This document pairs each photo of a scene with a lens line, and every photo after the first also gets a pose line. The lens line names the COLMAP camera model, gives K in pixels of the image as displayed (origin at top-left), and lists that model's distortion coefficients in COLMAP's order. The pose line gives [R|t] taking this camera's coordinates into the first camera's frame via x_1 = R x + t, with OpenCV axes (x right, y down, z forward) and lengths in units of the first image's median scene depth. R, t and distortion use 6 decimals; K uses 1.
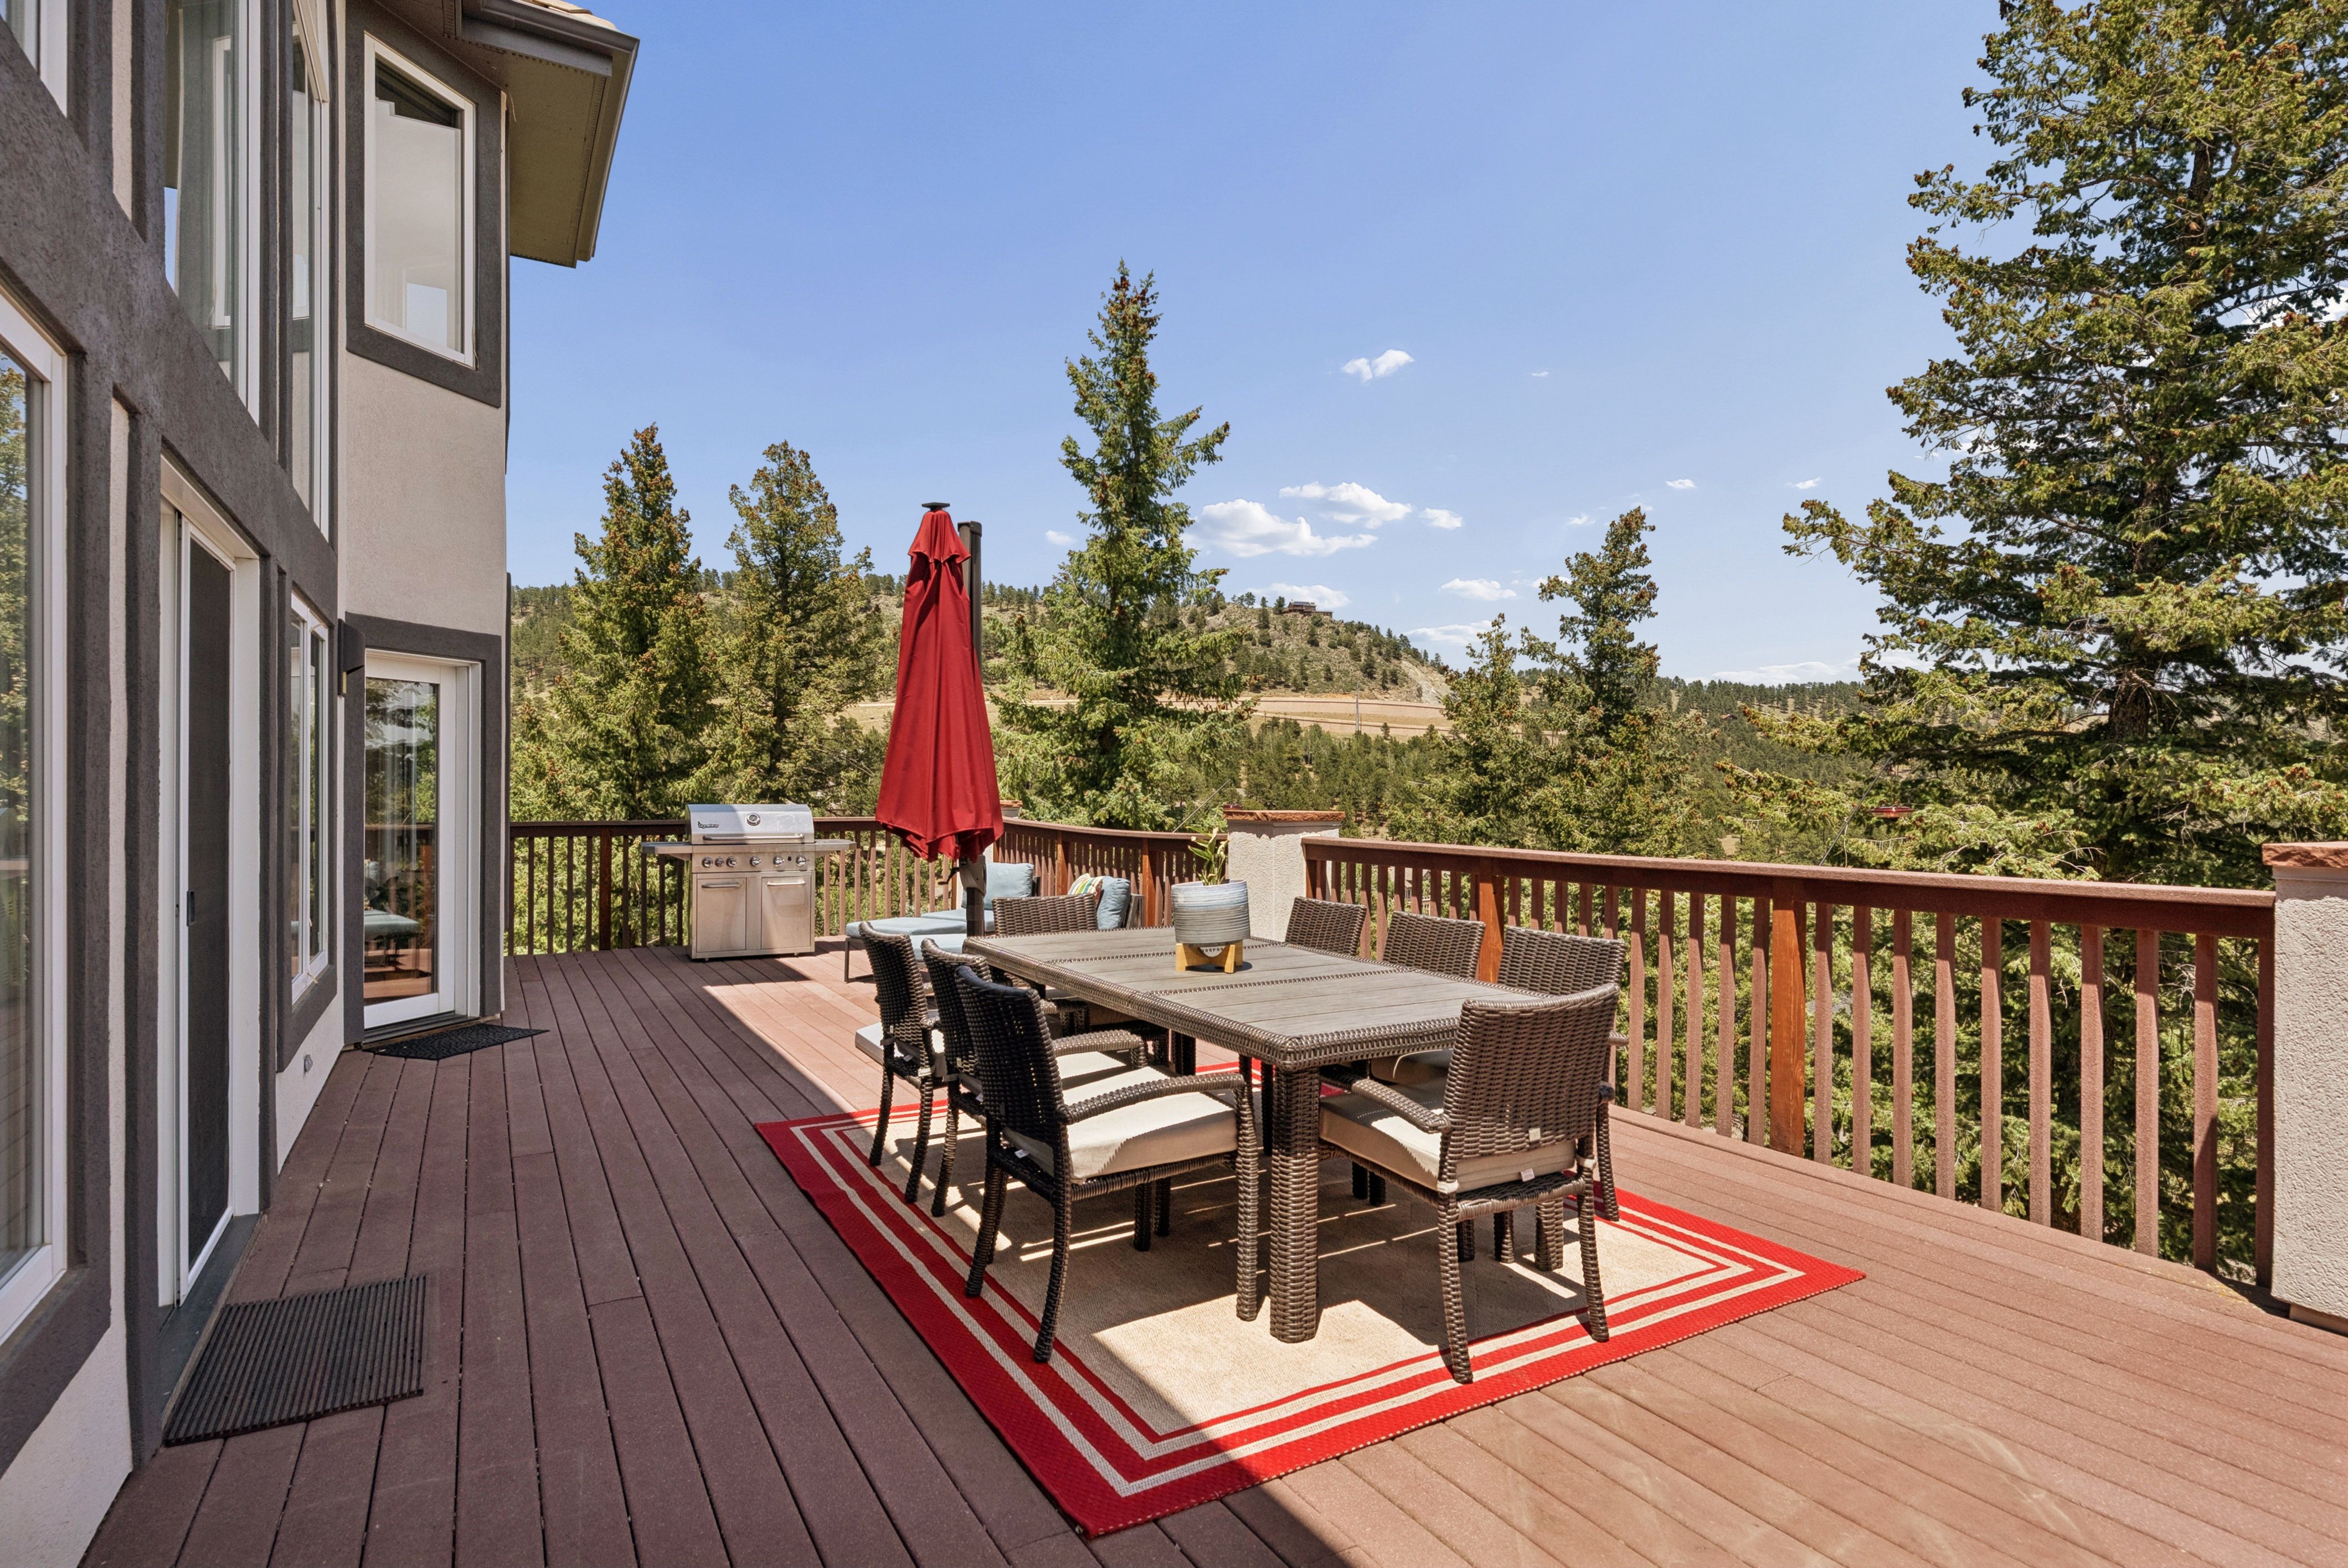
lens RADIAL K [[1203.2, 0, 1197.3], [0, 1203.2, 790.6], [0, 0, 1]] dist [0.007907, -0.000554]
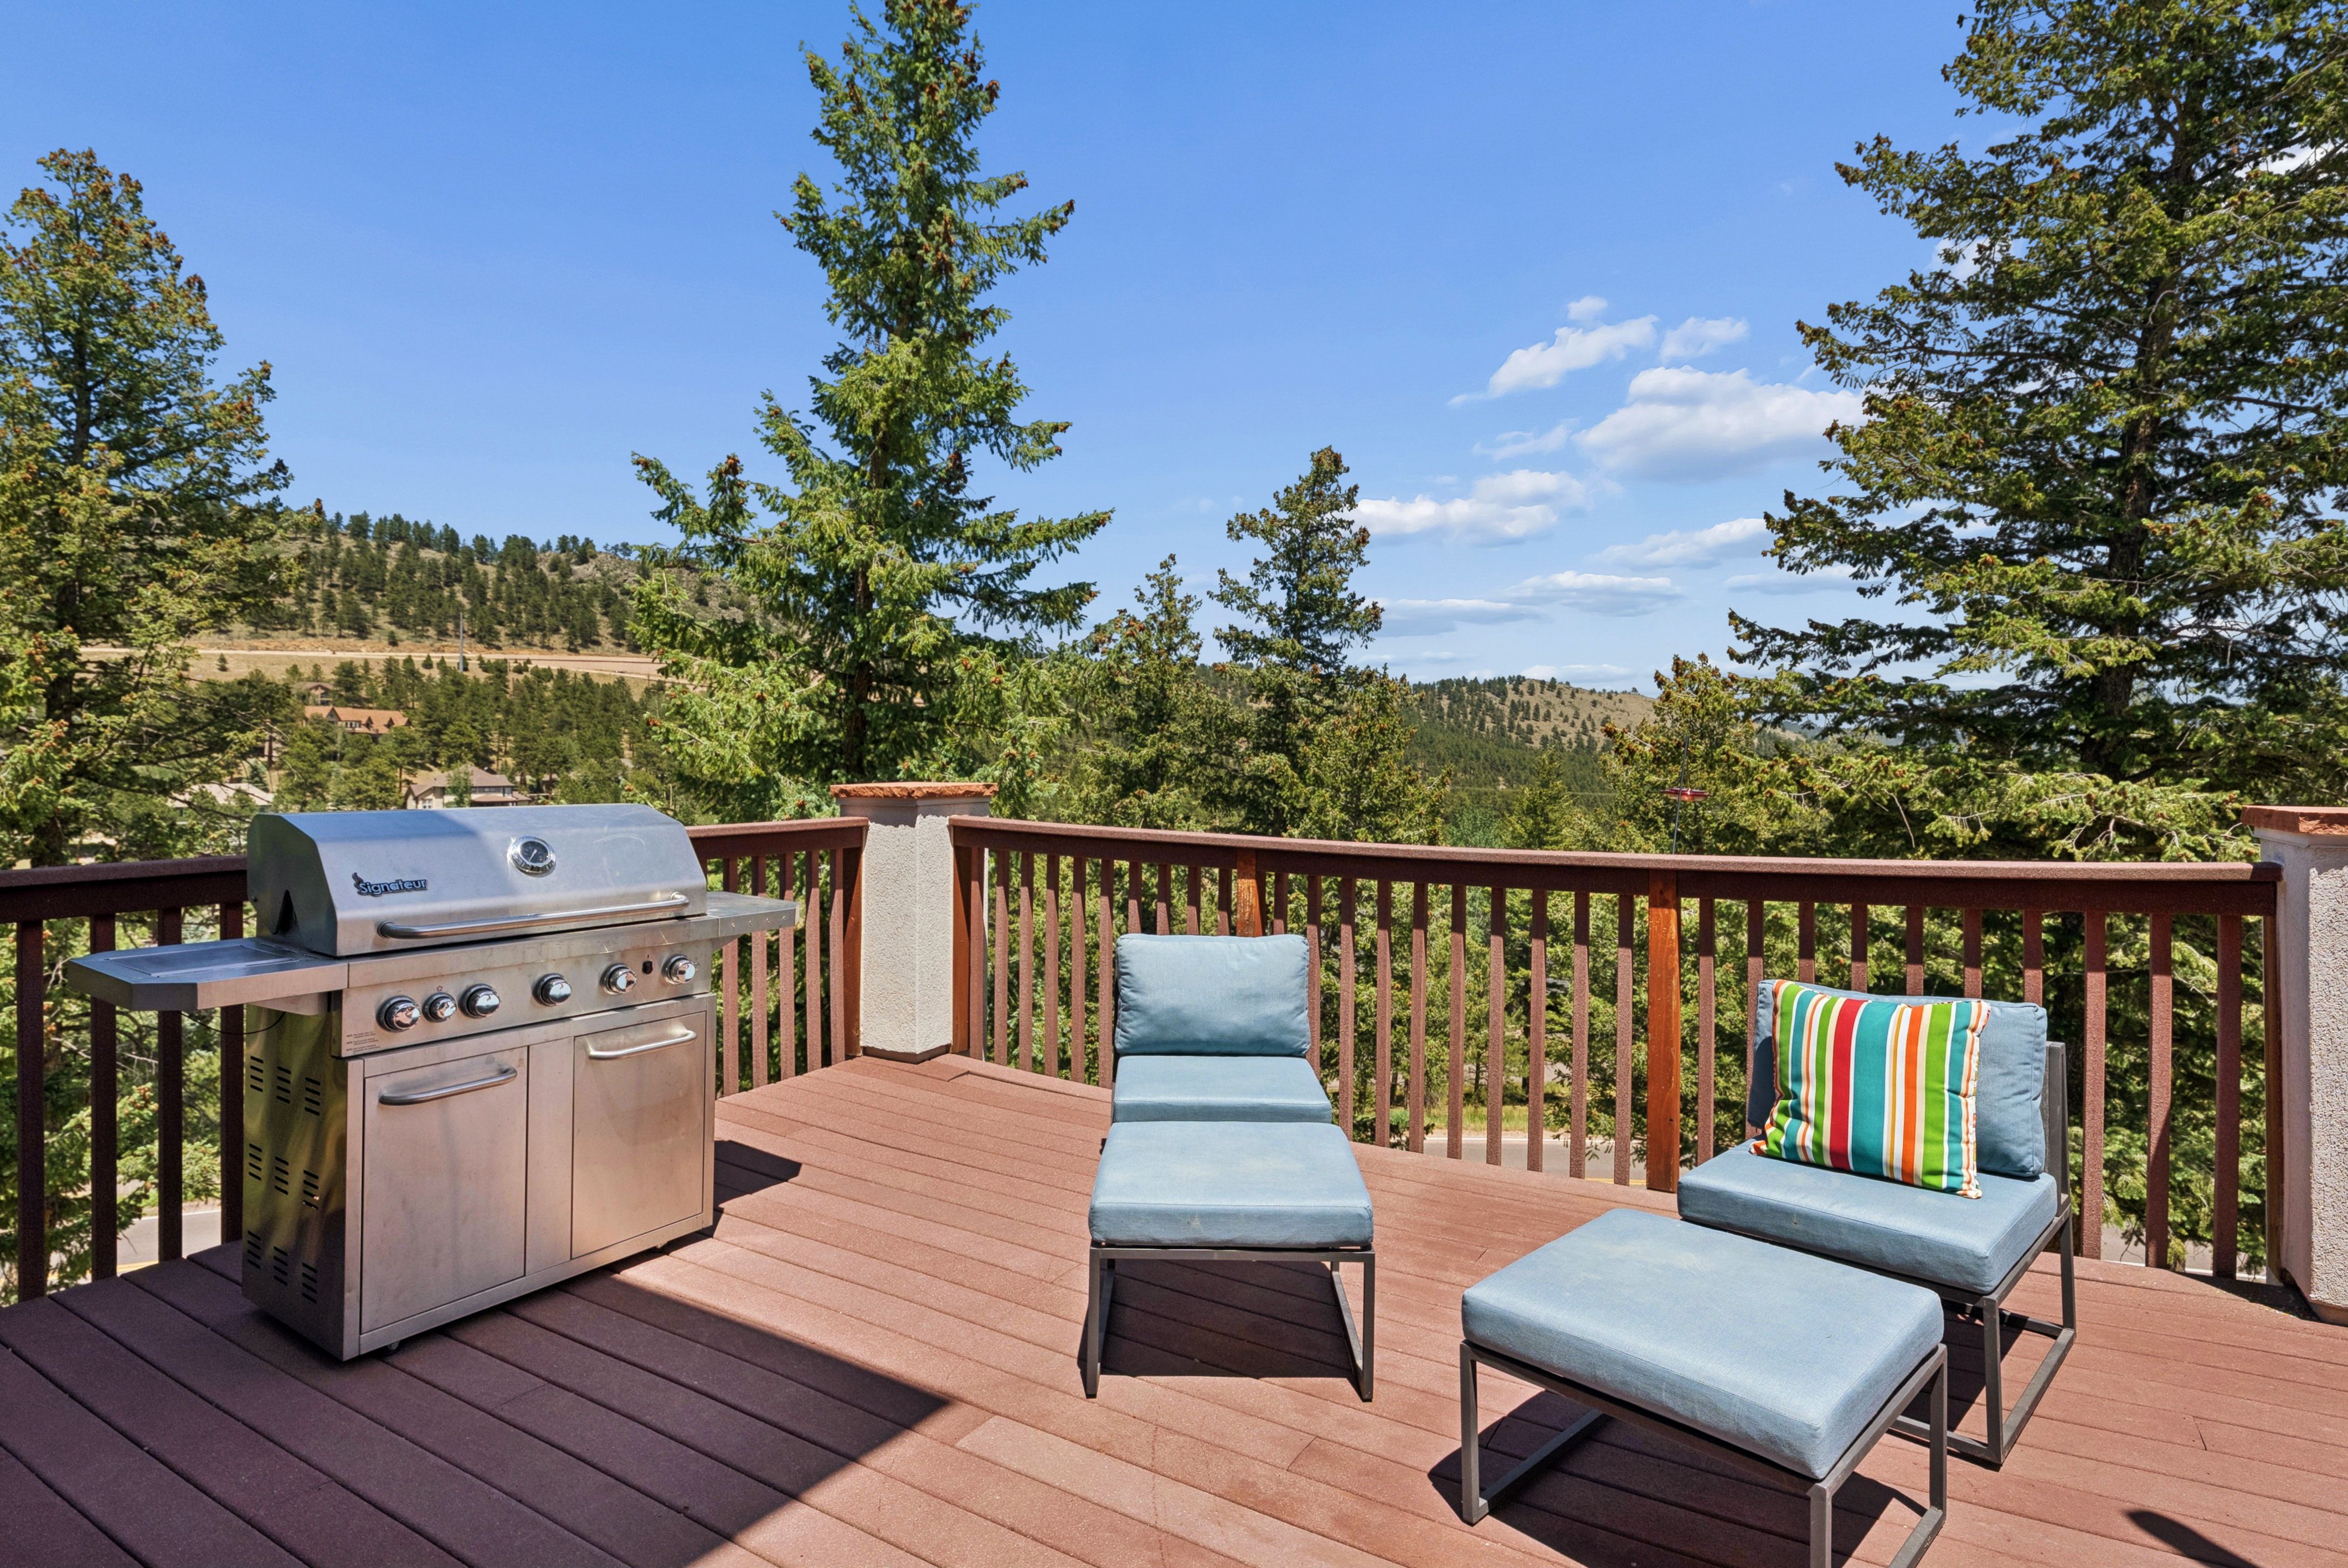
lens RADIAL K [[1203.2, 0, 1169.1], [0, 1203.2, 747.9], [0, 0, 1]] dist [0.007907, -0.000554]
pose [[0.889225, 0.002378, 0.457463, -0.150493], [0.002511, 0.999946, -0.010079, -0.000712], [-0.457463, 0.010111, 0.889171, 0.261502]]
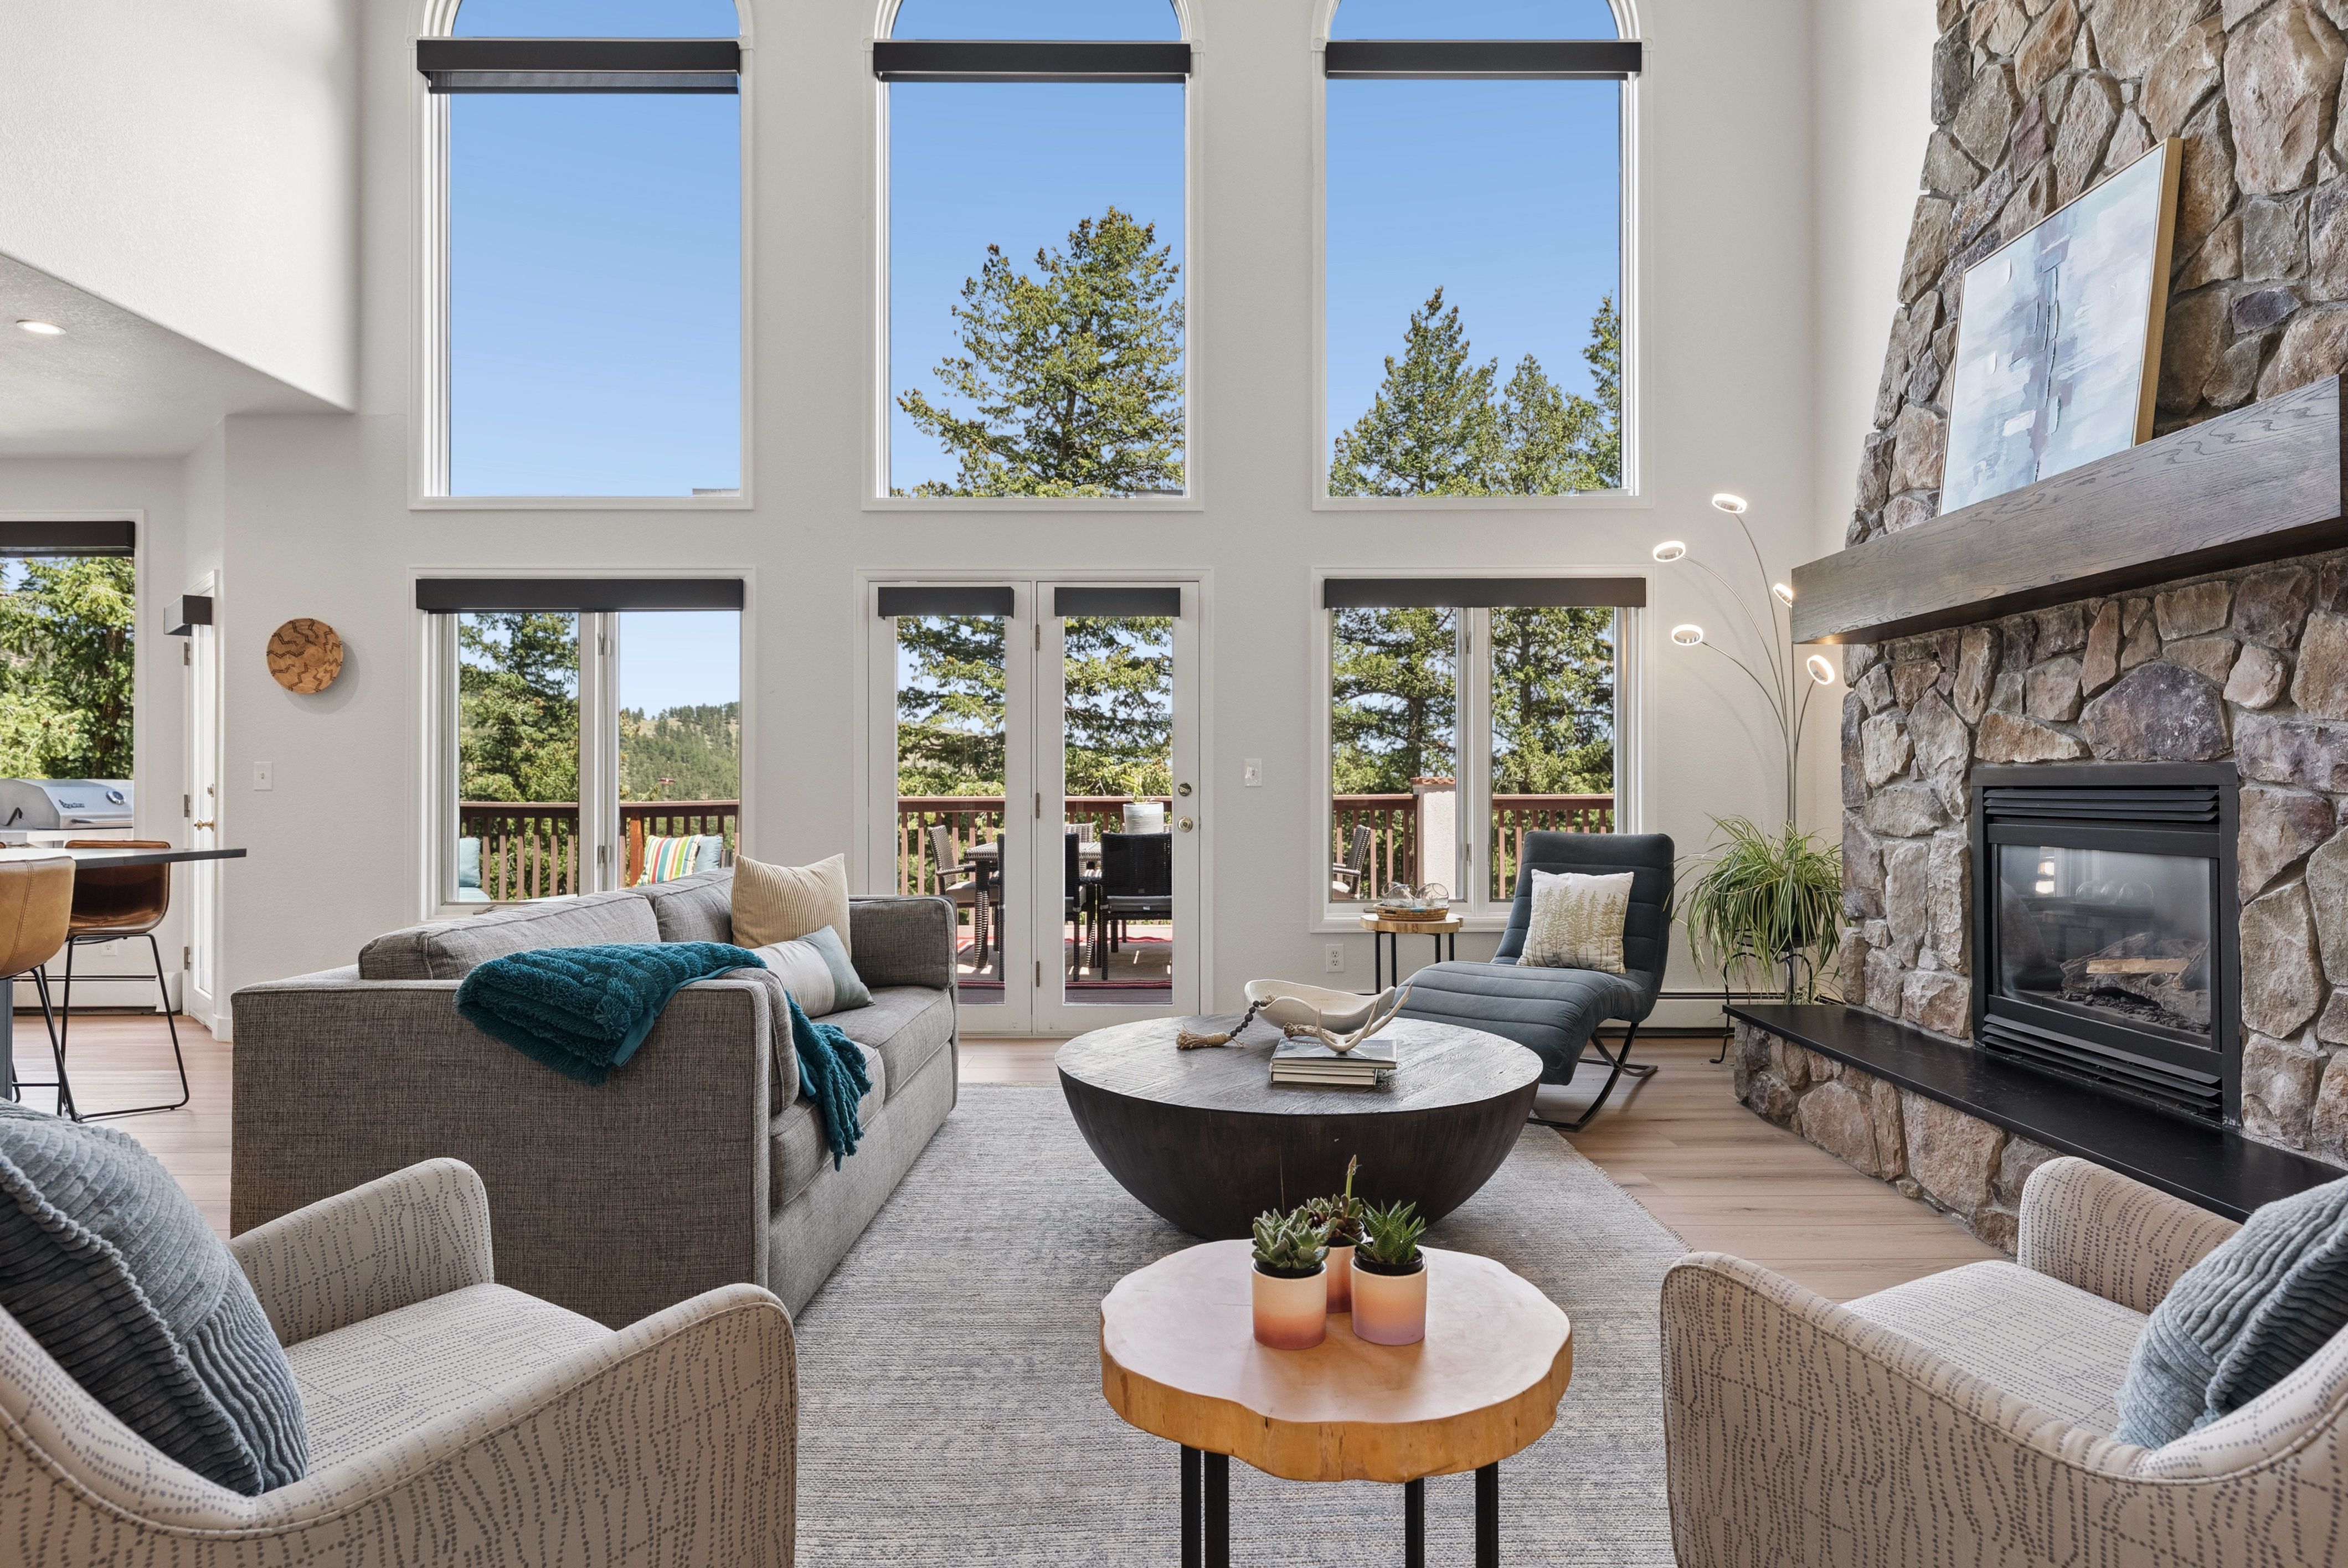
lens RADIAL K [[1264.2, 0, 1187.2], [0, 1264.2, 773.3], [0, 0, 1]] dist [0.006925, -0.002891]
pose [[0.502128, 0.006286, 0.864770, -0.301771], [0.005907, 0.999925, -0.010698, 0.008494], [-0.864773, 0.010480, 0.502054, -0.013457]]
